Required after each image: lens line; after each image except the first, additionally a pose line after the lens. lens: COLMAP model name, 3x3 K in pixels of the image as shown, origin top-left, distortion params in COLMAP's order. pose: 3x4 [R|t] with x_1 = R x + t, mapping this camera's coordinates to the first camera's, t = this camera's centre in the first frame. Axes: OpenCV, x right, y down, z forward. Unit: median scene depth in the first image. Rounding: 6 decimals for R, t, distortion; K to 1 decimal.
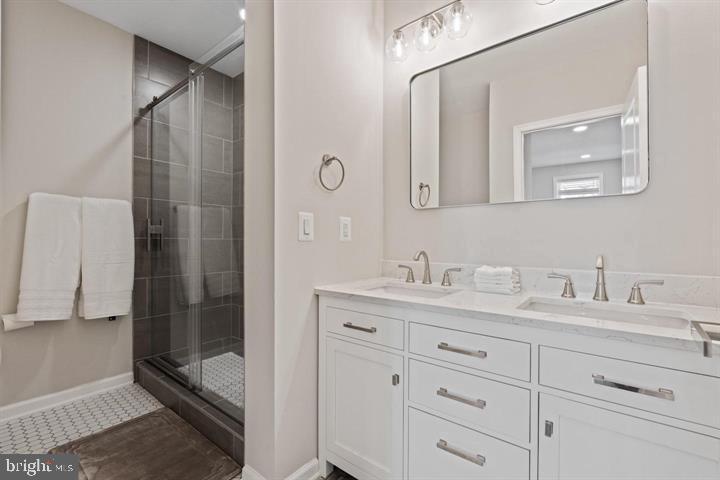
lens RADIAL K [[315.4, 0, 361.9], [0, 315.4, 239.6], [0, 0, 1]] dist [-0.004604, -0.000122]
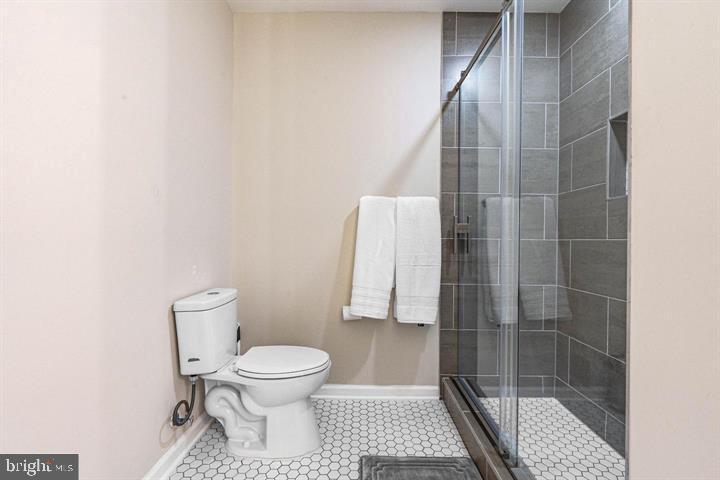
lens RADIAL K [[315.4, 0, 361.9], [0, 315.4, 239.6], [0, 0, 1]] dist [-0.004604, -0.000122]
pose [[0.617390, 0.006188, -0.786633, -0.154248], [-0.006758, 0.999974, 0.002562, -0.002307], [0.786628, 0.003734, 0.617416, 0.262519]]
